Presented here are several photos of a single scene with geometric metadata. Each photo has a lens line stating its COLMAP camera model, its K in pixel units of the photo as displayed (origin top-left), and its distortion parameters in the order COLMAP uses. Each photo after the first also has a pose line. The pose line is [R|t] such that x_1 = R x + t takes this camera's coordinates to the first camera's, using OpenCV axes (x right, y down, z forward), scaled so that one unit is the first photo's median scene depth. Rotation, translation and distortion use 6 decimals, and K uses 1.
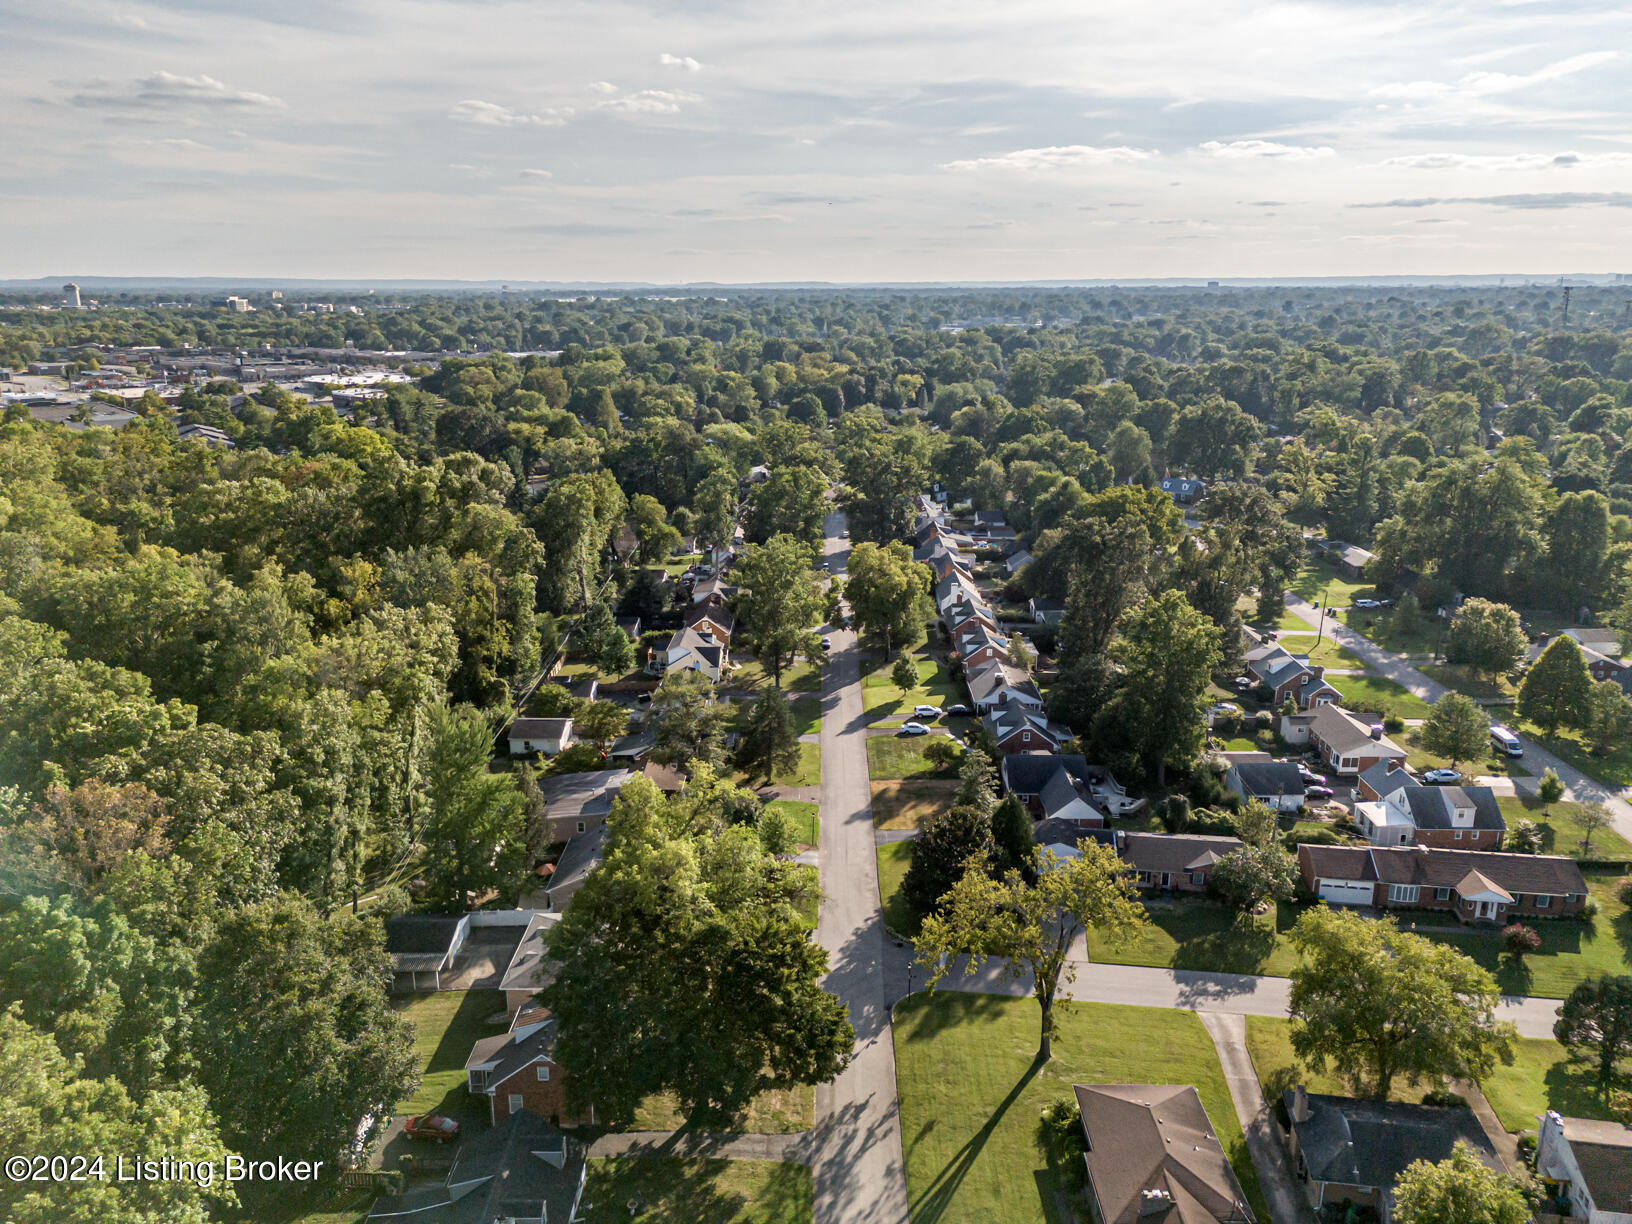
lens RADIAL K [[1194.1, 0, 816.0], [0, 1194.1, 612.0], [0, 0, 1]] dist [0.069811, -0.063633]
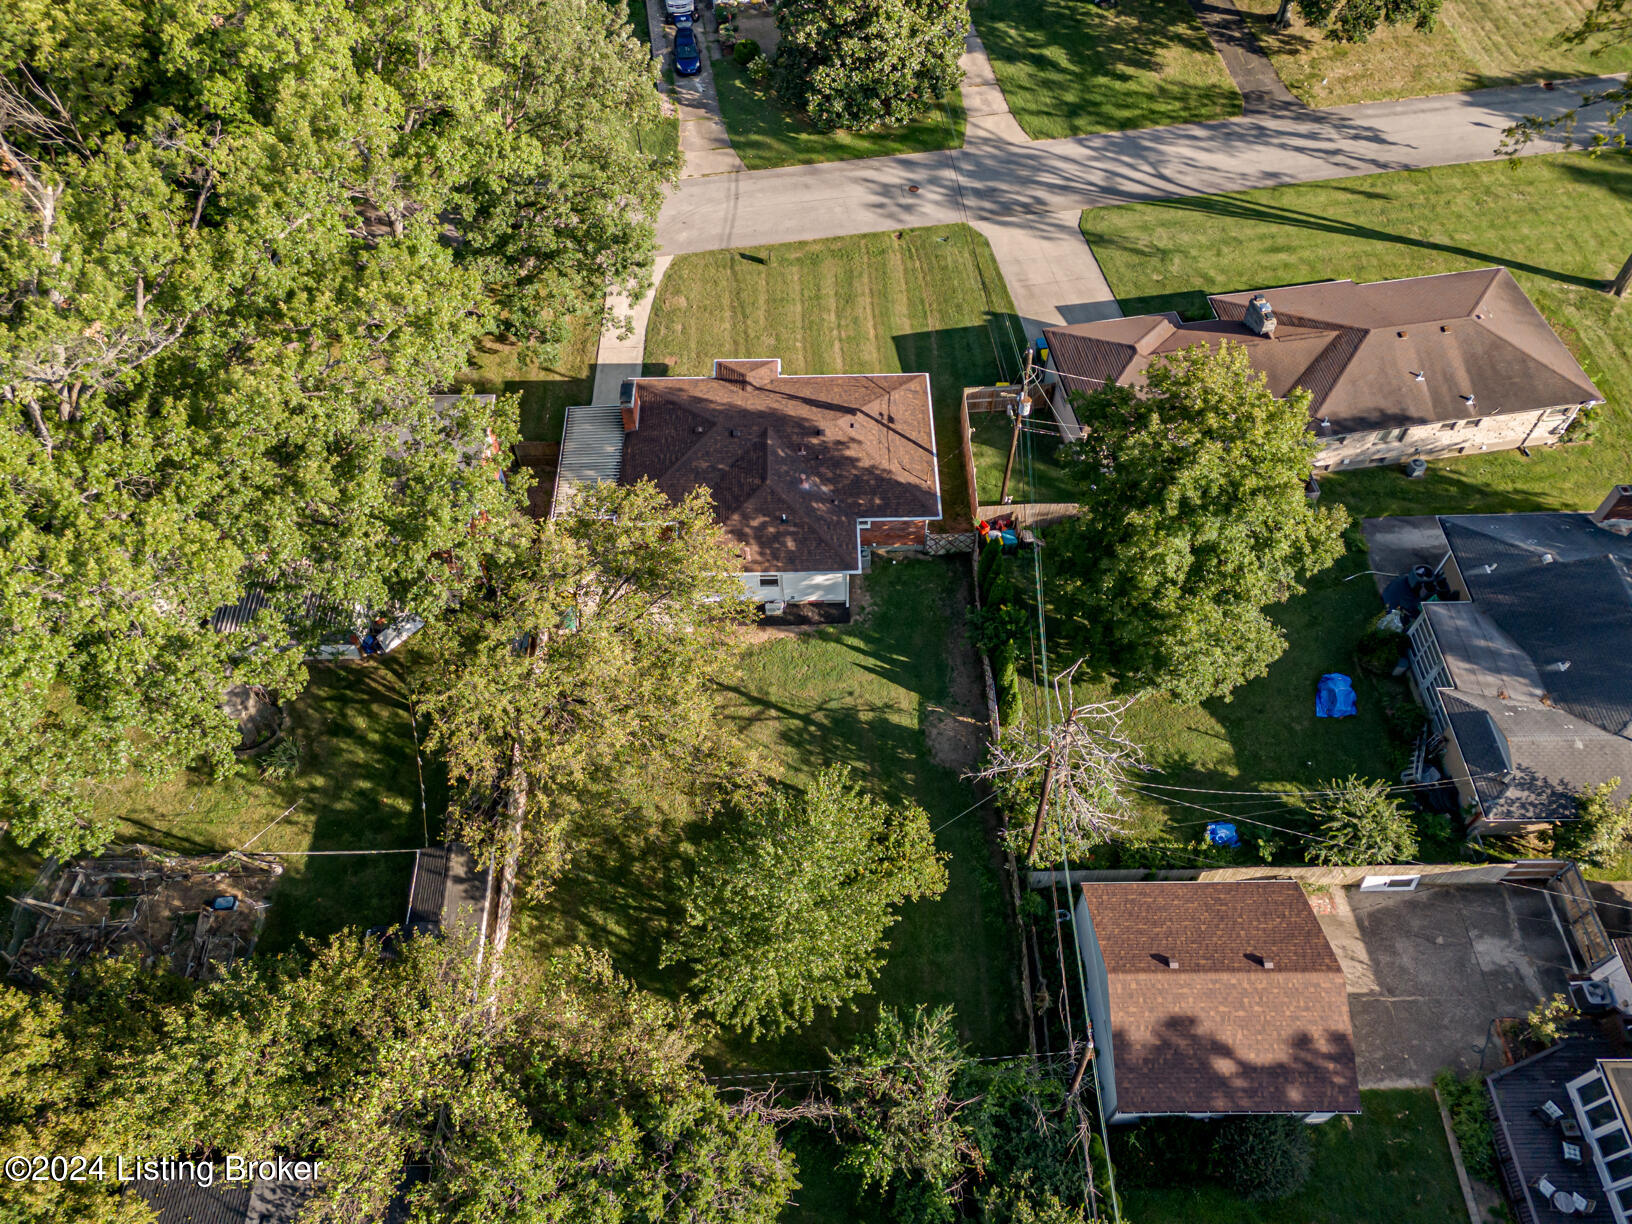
lens RADIAL K [[1194.1, 0, 816.0], [0, 1194.1, 612.0], [0, 0, 1]] dist [0.069811, -0.063633]
pose [[0.161558, 0.805001, -0.570853, 0.337368], [-0.252559, 0.592915, 0.764635, 0.054498], [0.953998, 0.020641, 0.299100, 0.244553]]
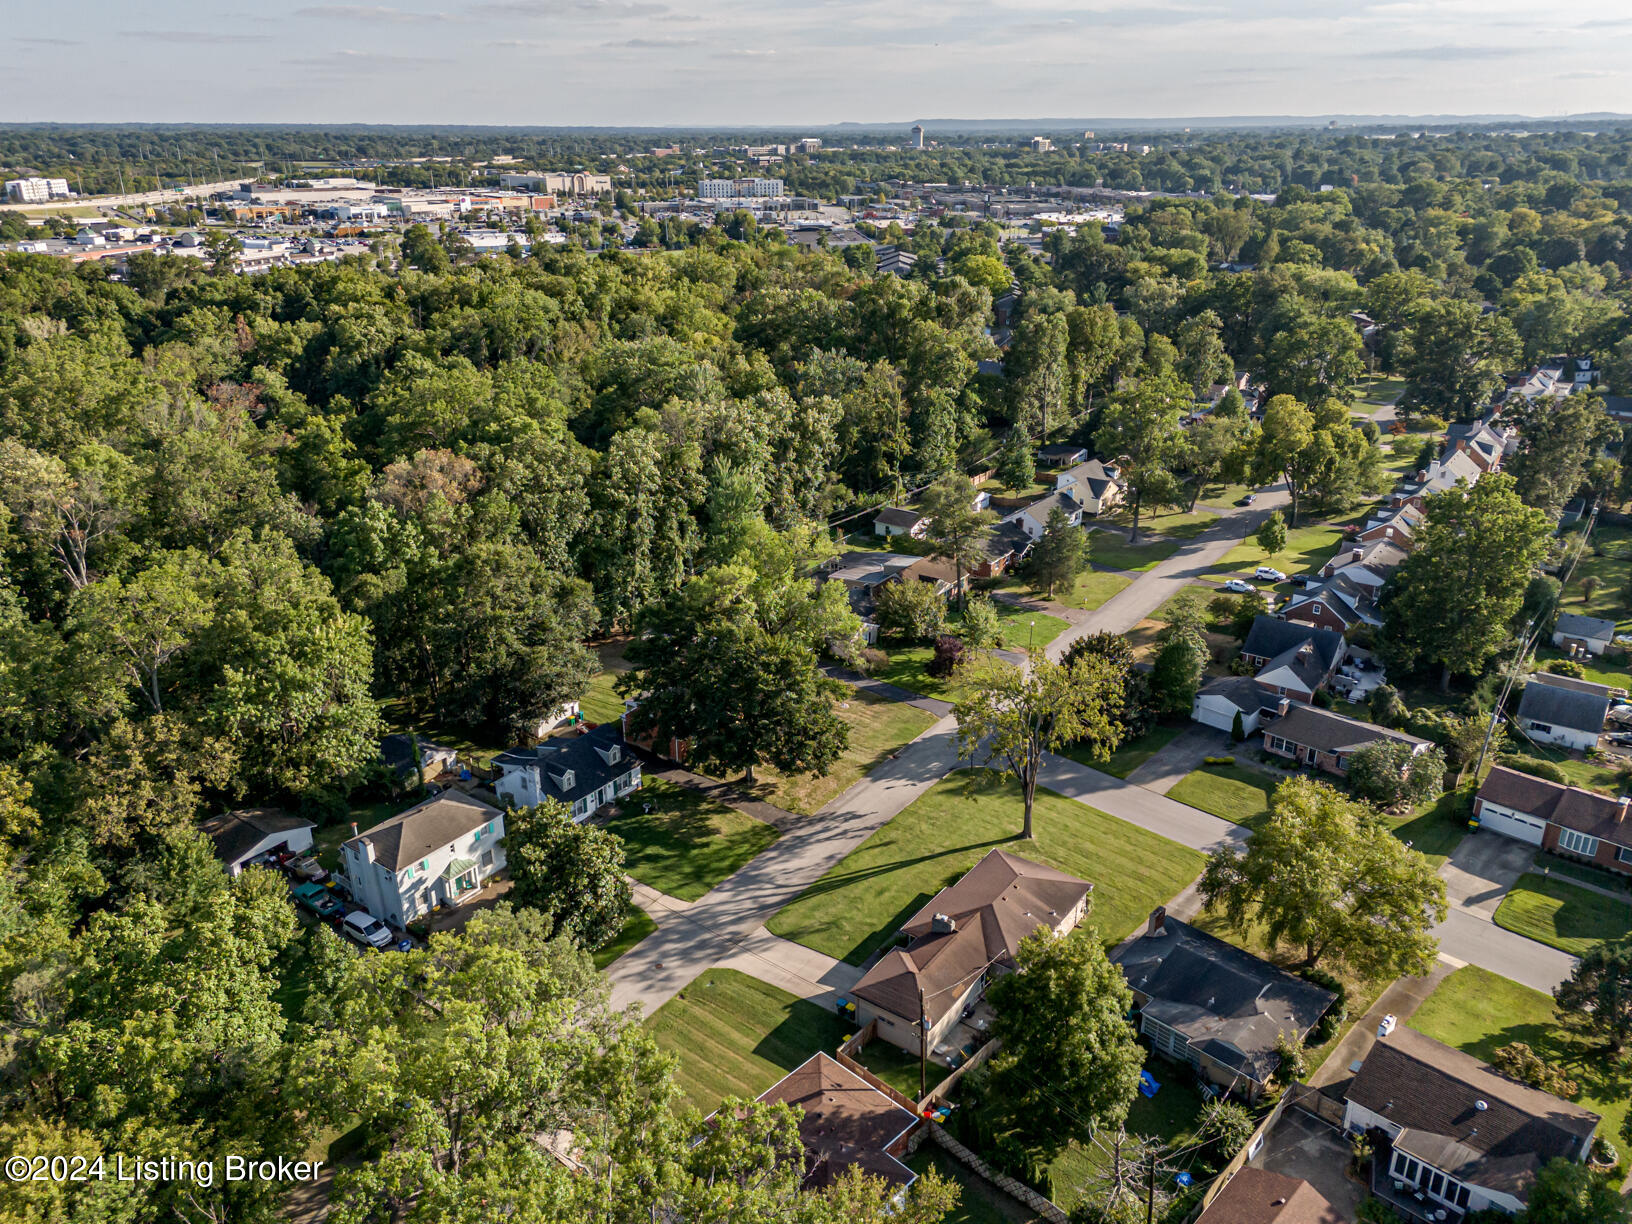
lens RADIAL K [[1194.1, 0, 816.0], [0, 1194.1, 612.0], [0, 0, 1]] dist [0.069811, -0.063633]
pose [[0.812224, 0.216130, -0.541831, 0.327960], [-0.149791, 0.974961, 0.164358, 0.007816], [0.563787, -0.052334, 0.824261, -0.006645]]
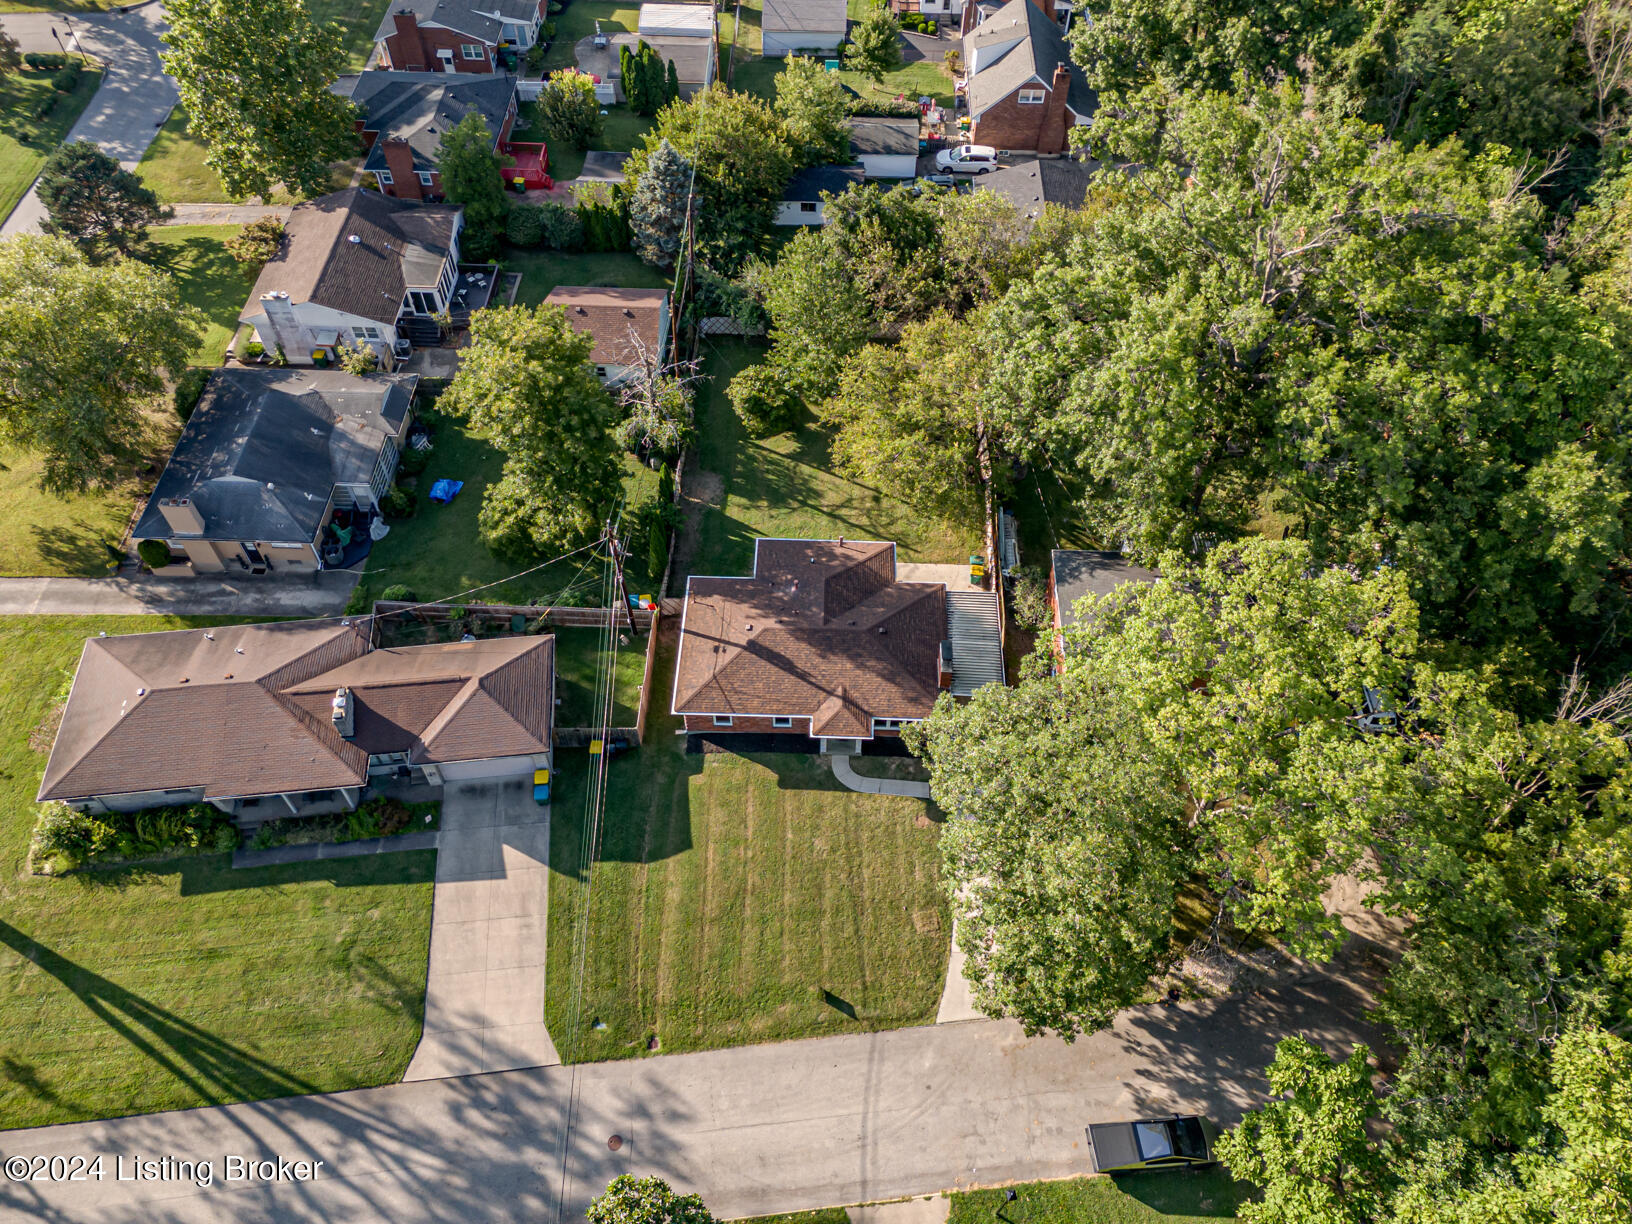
lens RADIAL K [[1194.1, 0, 816.0], [0, 1194.1, 612.0], [0, 0, 1]] dist [0.069811, -0.063633]
pose [[-0.122208, -0.785825, 0.606254, -0.060196], [0.256096, 0.565181, 0.784210, -0.013019], [-0.958895, 0.251096, 0.132177, 0.275511]]
